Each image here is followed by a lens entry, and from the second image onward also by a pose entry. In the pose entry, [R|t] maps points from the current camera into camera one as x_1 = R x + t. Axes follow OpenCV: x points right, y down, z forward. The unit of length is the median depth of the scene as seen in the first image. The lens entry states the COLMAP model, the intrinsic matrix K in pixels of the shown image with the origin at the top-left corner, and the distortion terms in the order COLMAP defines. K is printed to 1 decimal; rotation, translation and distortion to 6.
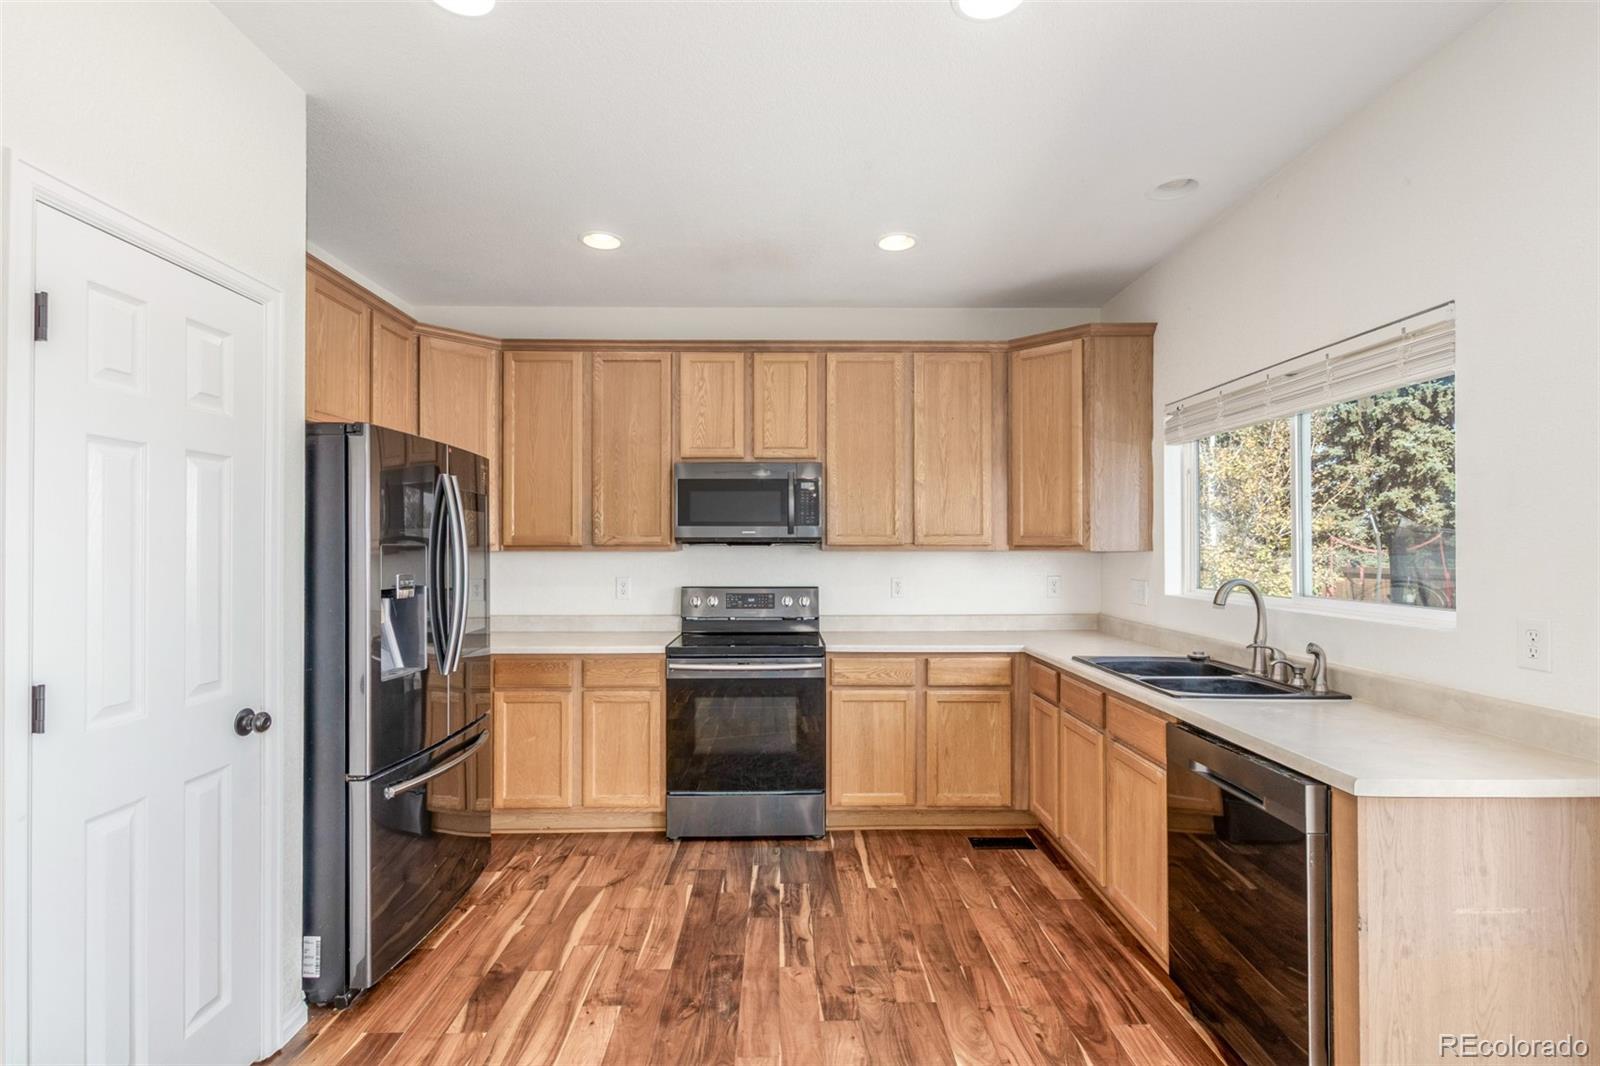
lens RADIAL K [[744.0, 0, 801.3], [0, 744.0, 538.3], [0, 0, 1]] dist [0.001438, -0.002363]
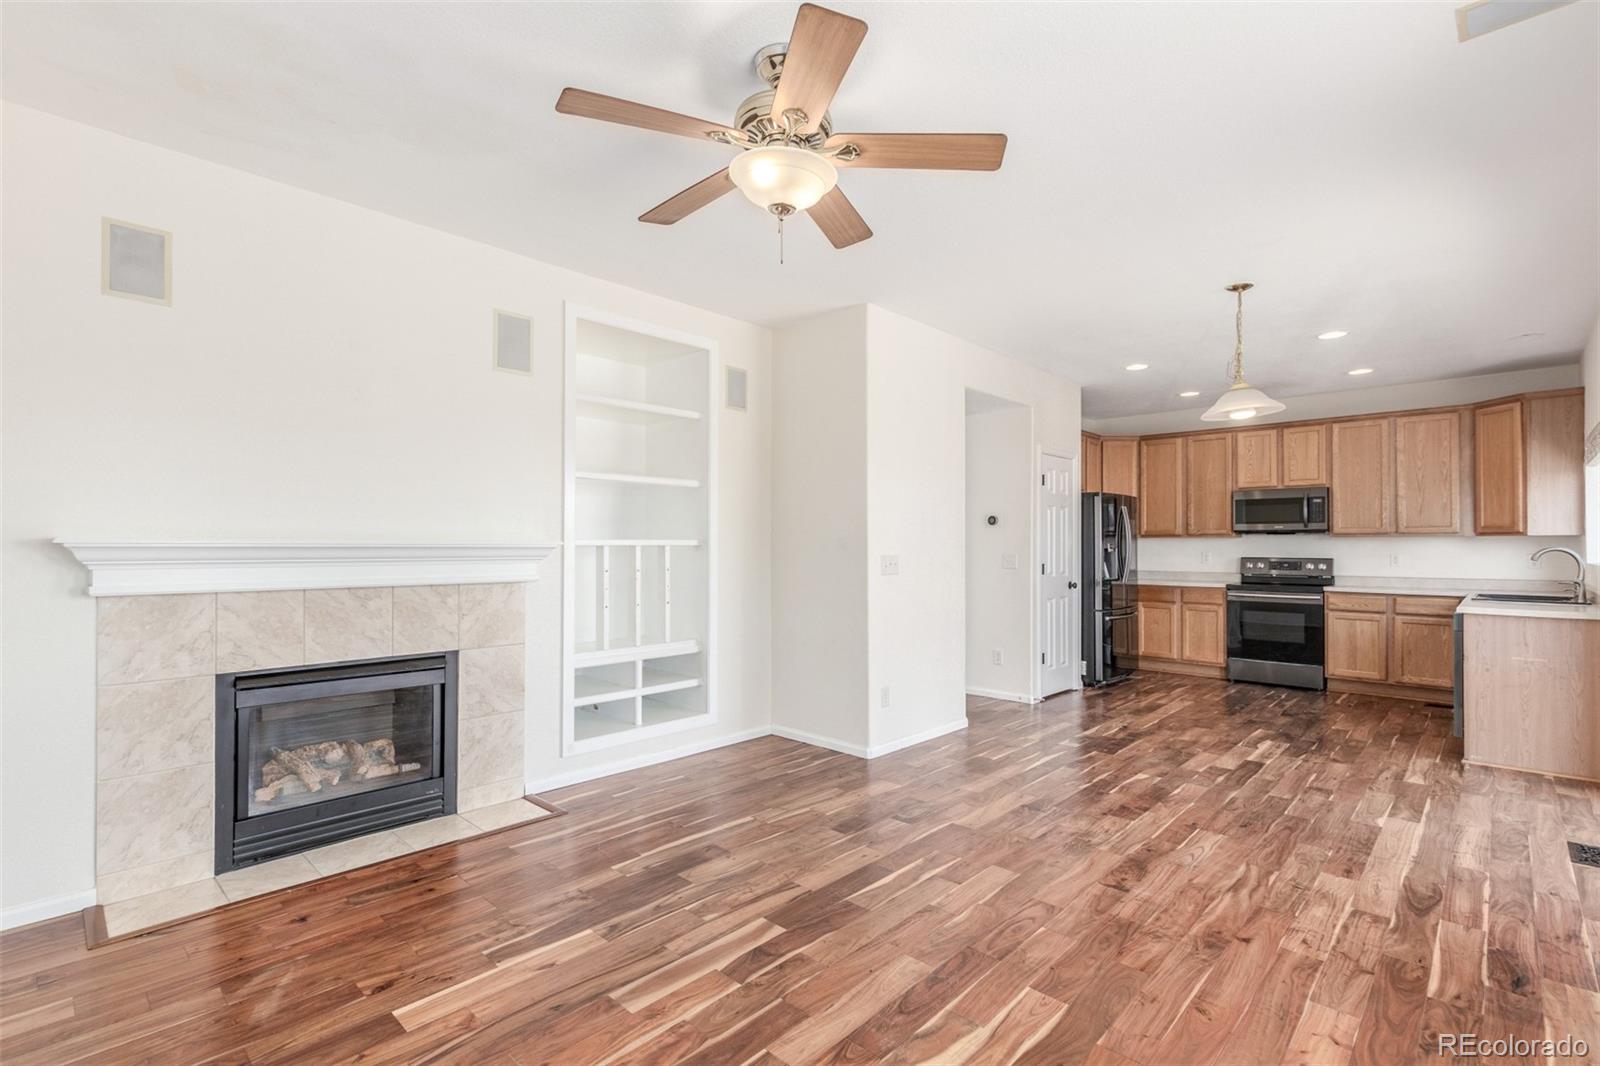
lens RADIAL K [[744.0, 0, 784.5], [0, 744.0, 537.2], [0, 0, 1]] dist [0.001438, -0.002363]
pose [[0.701715, -0.005205, -0.712439, 0.408331], [0.004278, 0.999986, -0.003093, 0.018801], [0.712445, -0.000877, 0.701727, -1.247592]]
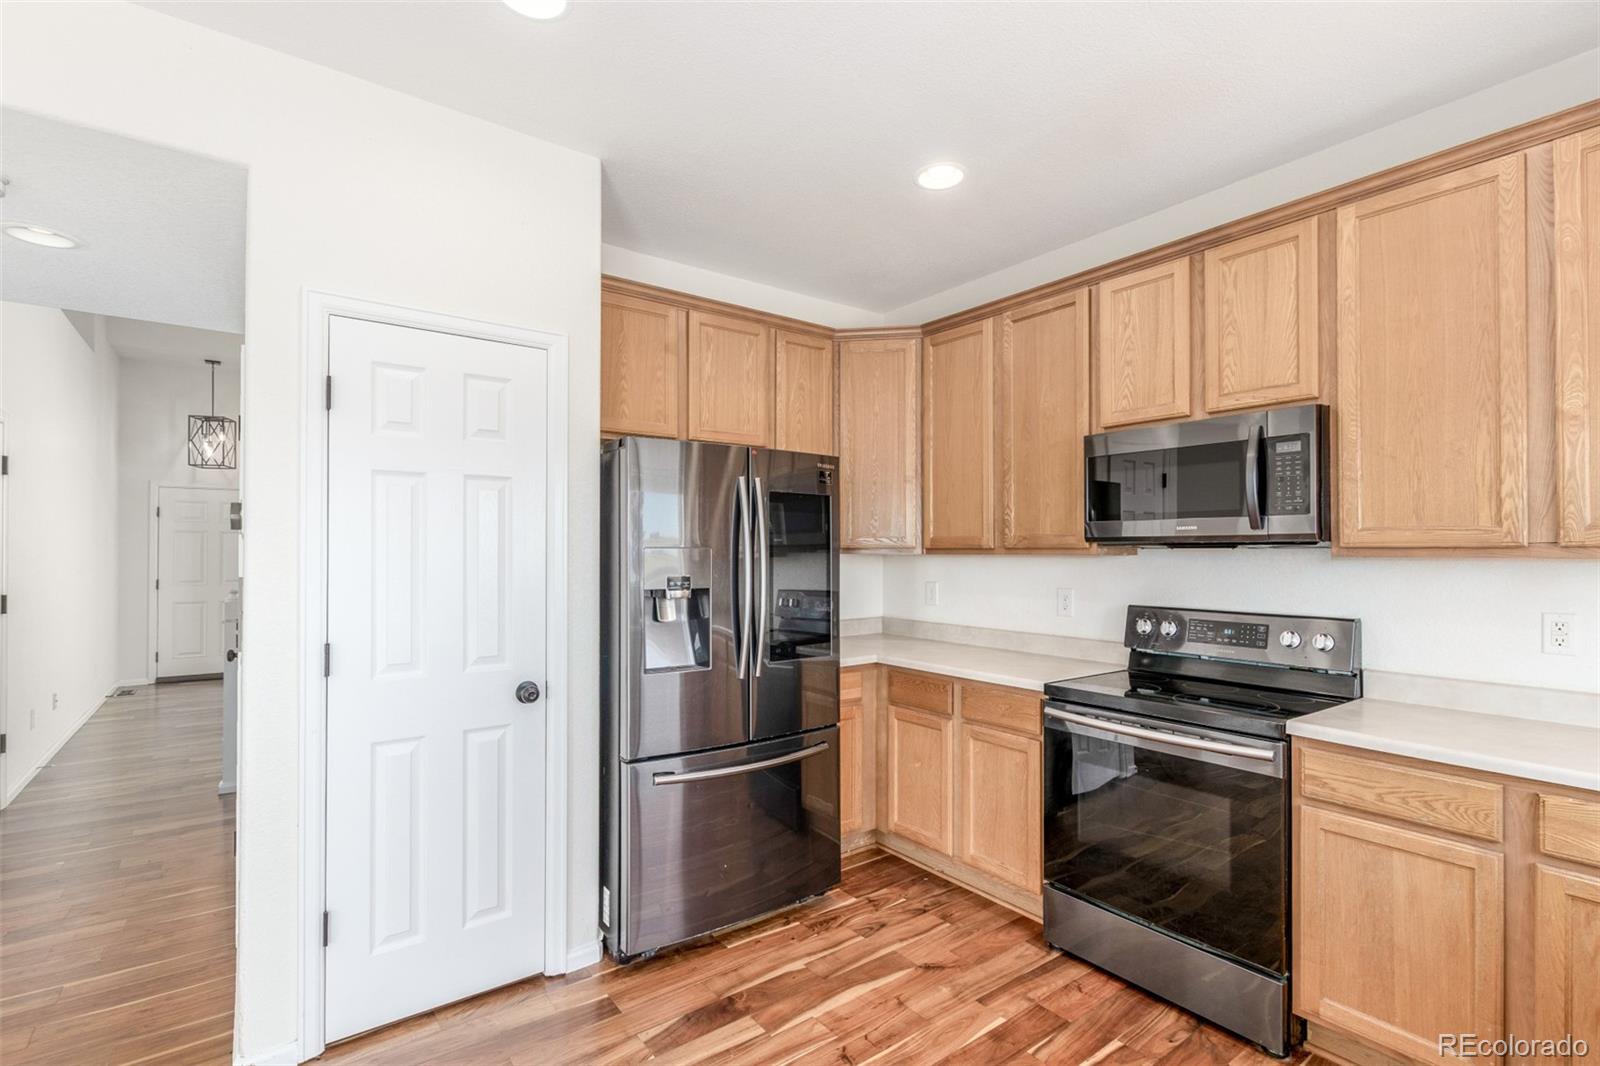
lens RADIAL K [[744.0, 0, 795.0], [0, 744.0, 541.4], [0, 0, 1]] dist [0.001438, -0.002363]
pose [[0.573321, -0.008716, -0.819285, 0.283198], [0.008678, 0.999952, -0.004565, 0.004116], [0.819285, -0.004493, 0.573369, 0.361810]]
